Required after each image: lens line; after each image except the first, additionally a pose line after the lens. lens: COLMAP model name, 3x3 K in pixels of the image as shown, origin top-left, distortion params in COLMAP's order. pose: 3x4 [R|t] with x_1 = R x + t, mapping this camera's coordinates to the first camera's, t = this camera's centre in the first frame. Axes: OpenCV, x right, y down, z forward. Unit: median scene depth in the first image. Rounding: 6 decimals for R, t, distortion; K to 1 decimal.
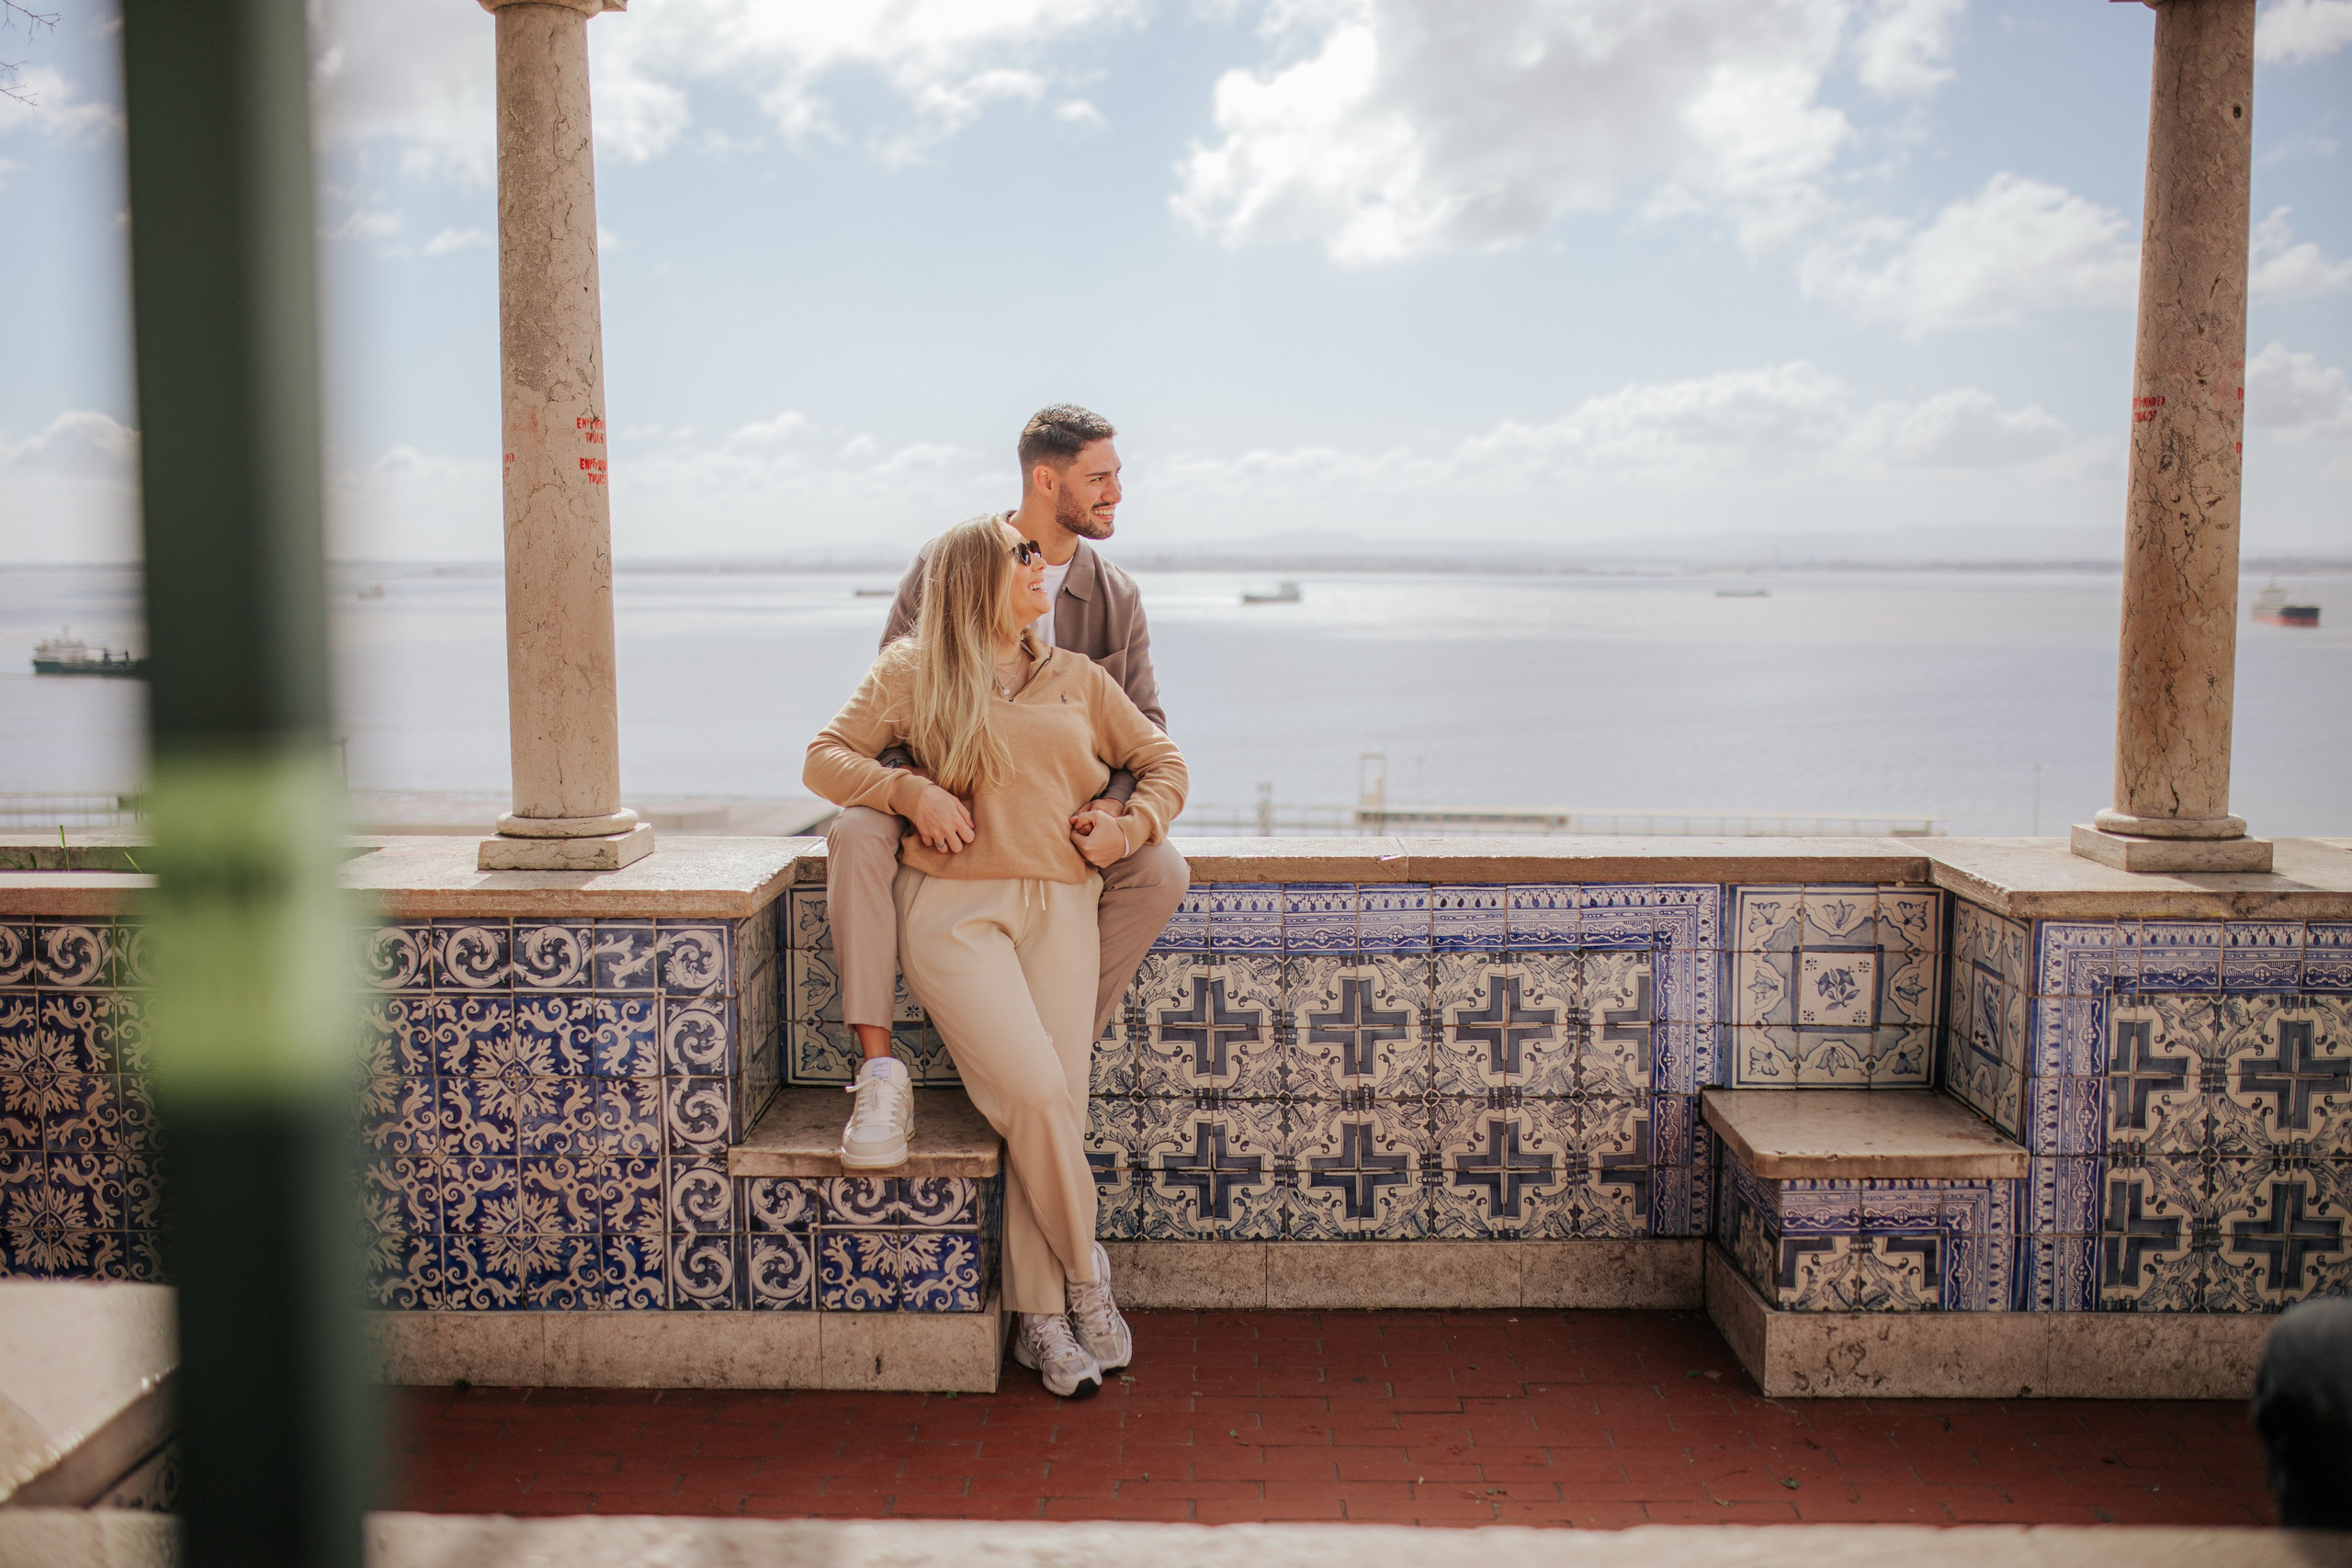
lens RADIAL K [[2235.9, 0, 1172.2], [0, 2235.9, 780.6], [0, 0, 1]] dist [-0.067184, 0.090495]
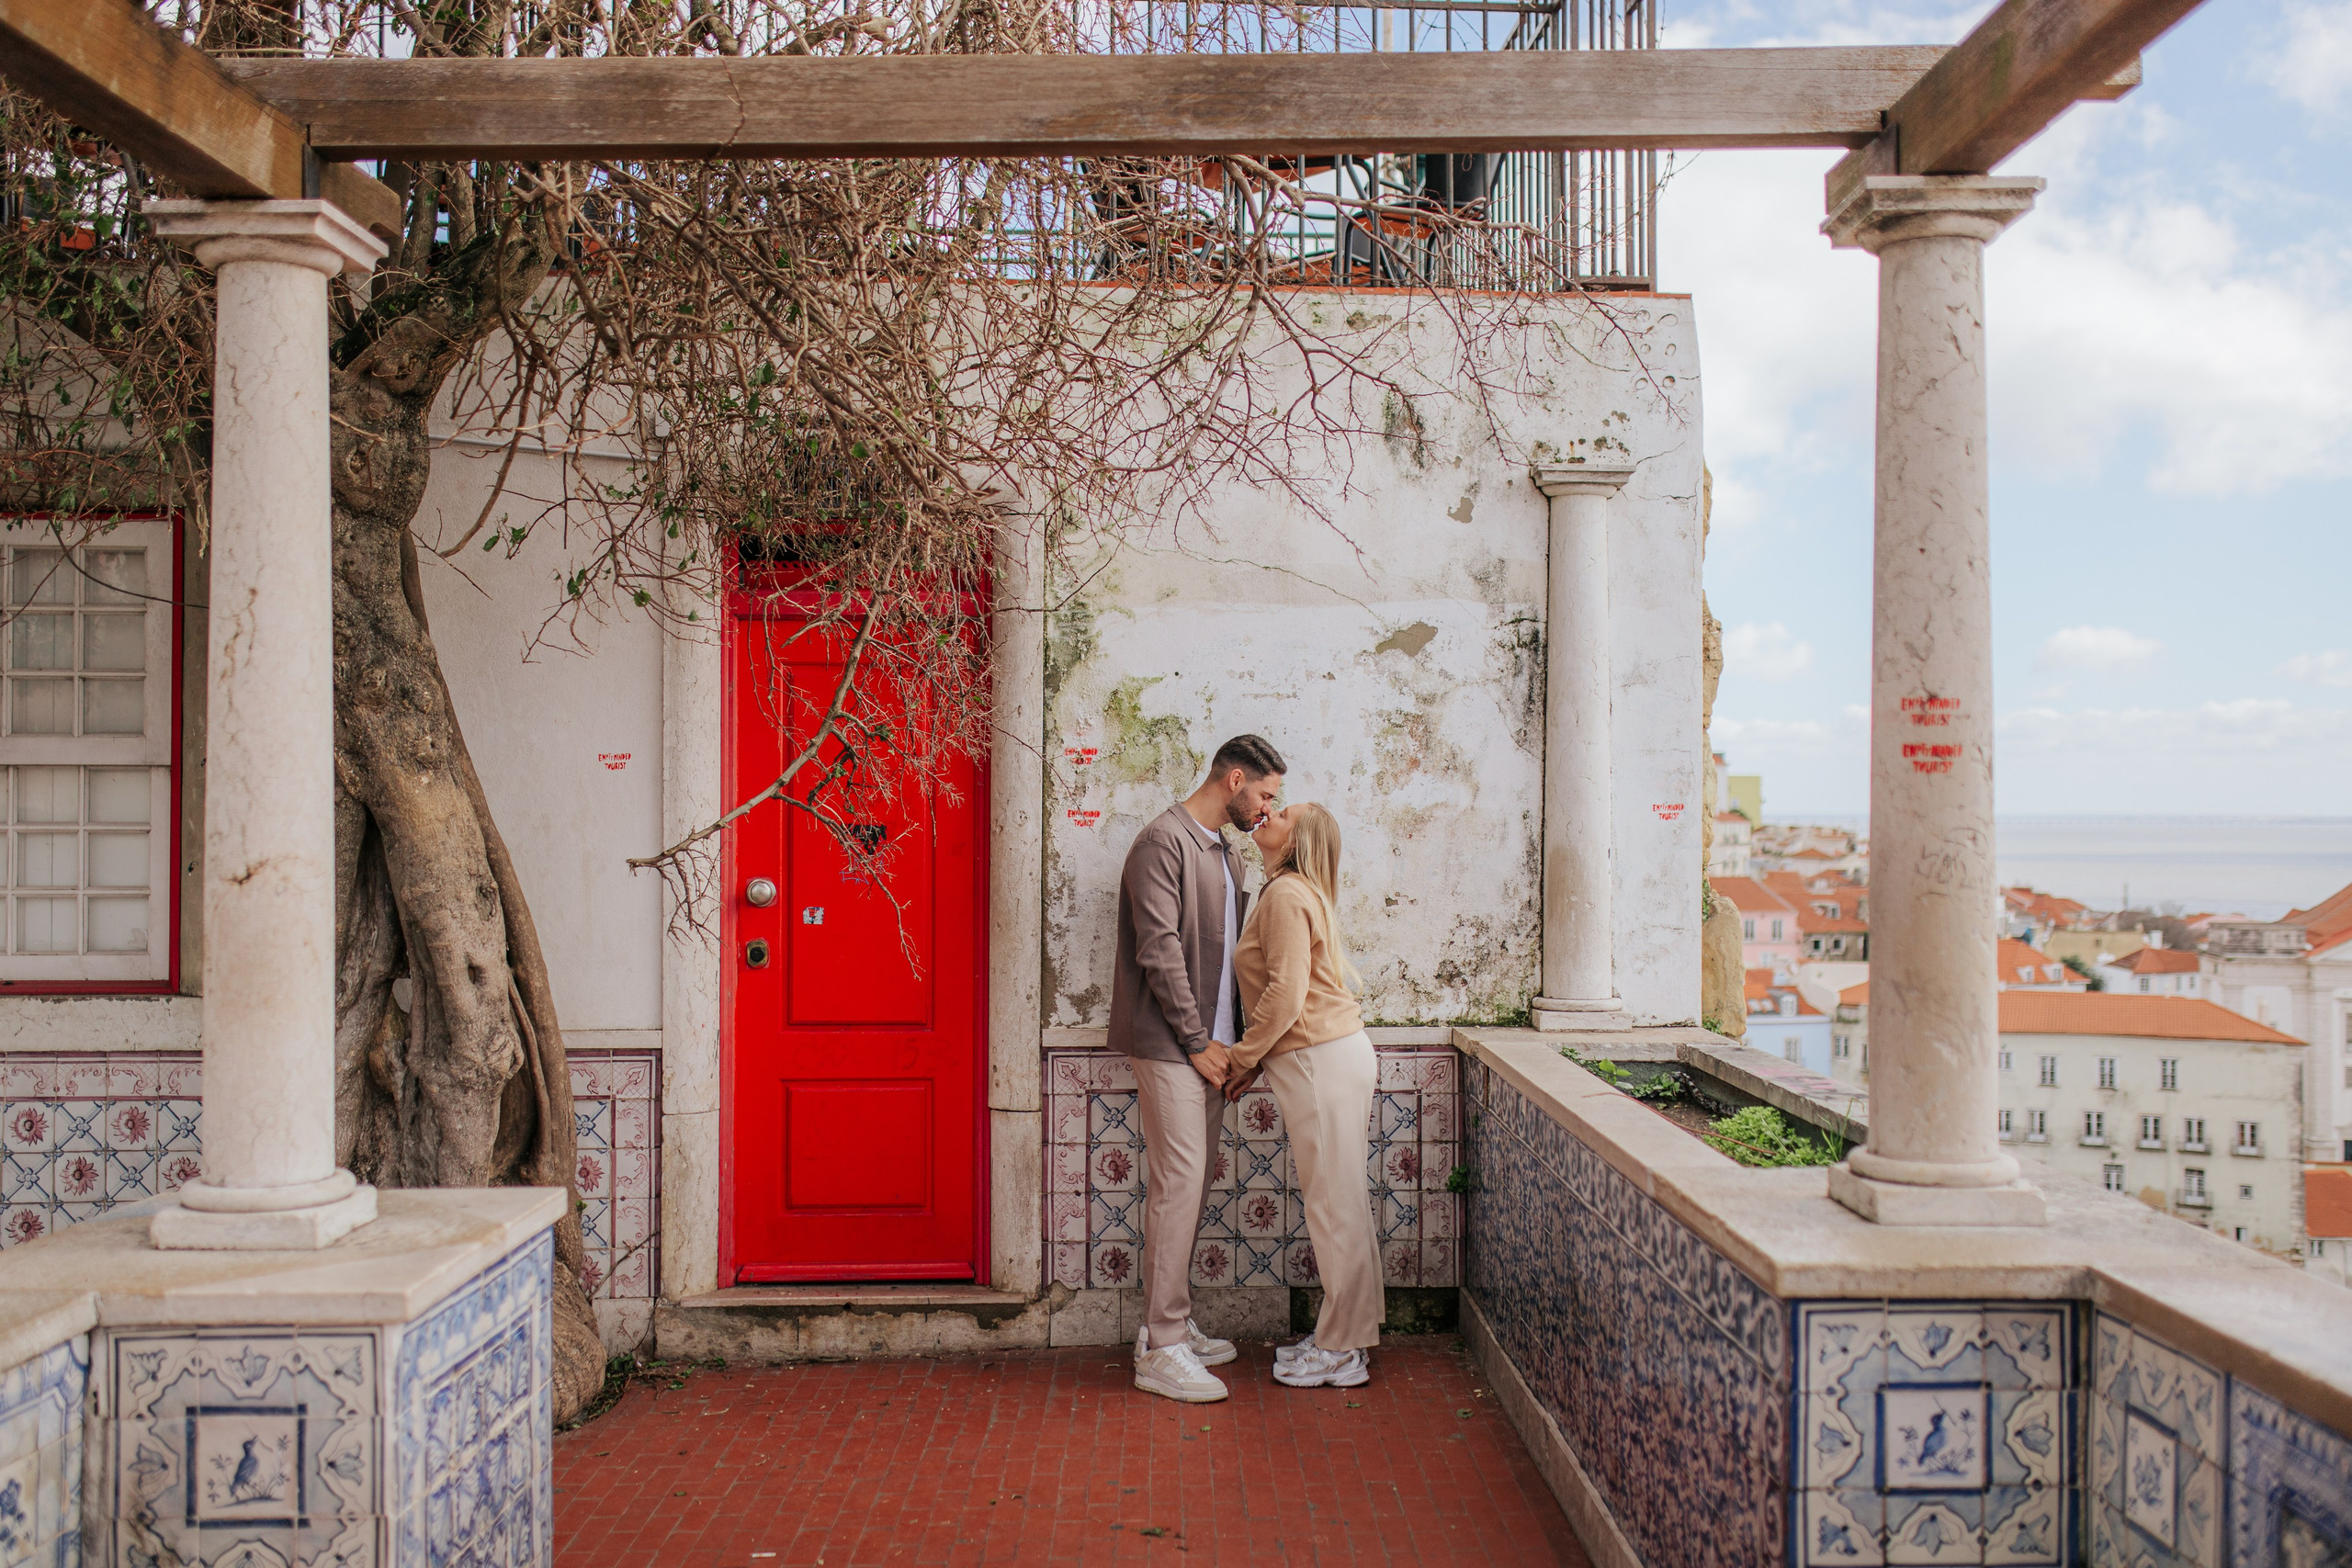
lens RADIAL K [[2222.9, 0, 1167.2], [0, 2222.9, 780.5], [0, 0, 1]] dist [-0.002905, 0.005370]
pose [[0.019808, -0.010083, -0.999753, 0.620421], [-0.102423, 0.994668, -0.012061, -0.094167], [0.994544, 0.102637, 0.018670, 0.724439]]
